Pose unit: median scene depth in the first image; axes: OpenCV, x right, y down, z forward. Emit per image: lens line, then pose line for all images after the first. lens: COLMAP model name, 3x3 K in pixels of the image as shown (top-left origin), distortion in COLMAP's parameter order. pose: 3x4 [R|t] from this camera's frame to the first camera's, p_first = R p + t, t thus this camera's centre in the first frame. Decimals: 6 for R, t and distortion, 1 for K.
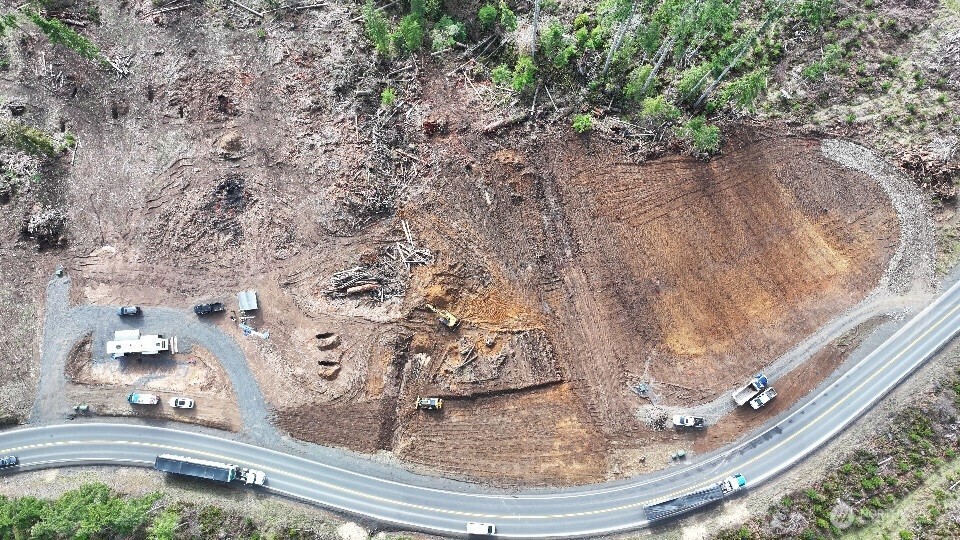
lens RADIAL K [[677.3, 0, 483.8], [0, 677.3, 268.5], [0, 0, 1]] dist [-0.002739, 0.016404]
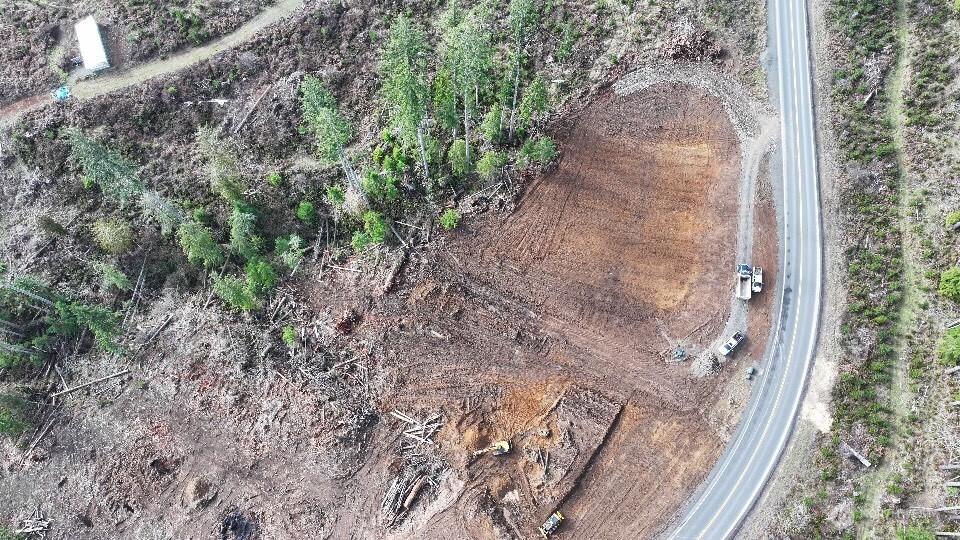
lens RADIAL K [[677.3, 0, 483.8], [0, 677.3, 268.5], [0, 0, 1]] dist [-0.002739, 0.016404]
pose [[0.690119, -0.684719, 0.234298, -0.119693], [0.716573, 0.691836, -0.088805, -0.033797], [-0.101289, 0.229178, 0.968100, -0.001627]]
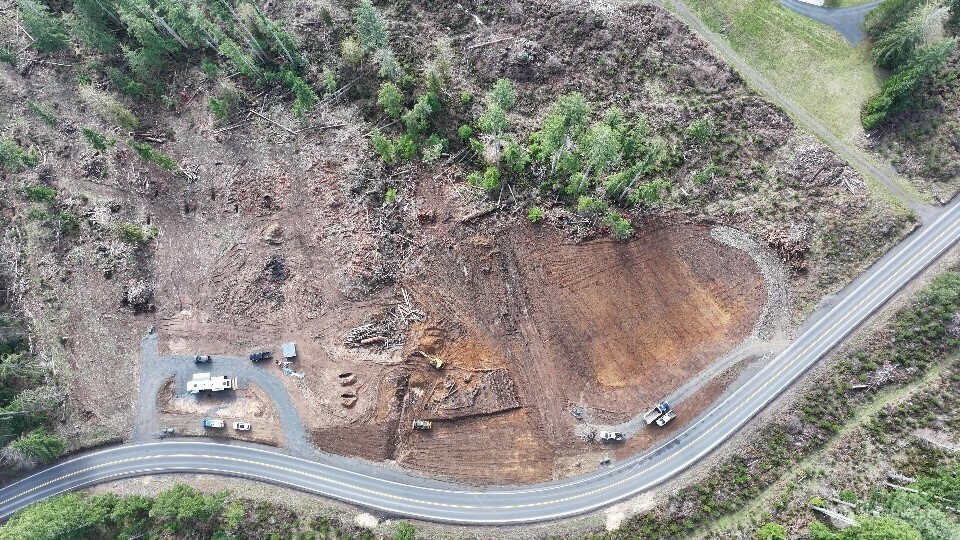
lens RADIAL K [[677.3, 0, 483.8], [0, 677.3, 268.5], [0, 0, 1]] dist [-0.002739, 0.016404]
pose [[0.999937, -0.010992, -0.002137, 0.047306], [0.010894, 0.999072, -0.041677, -0.054490], [0.002593, 0.041651, 0.999129, -0.358726]]
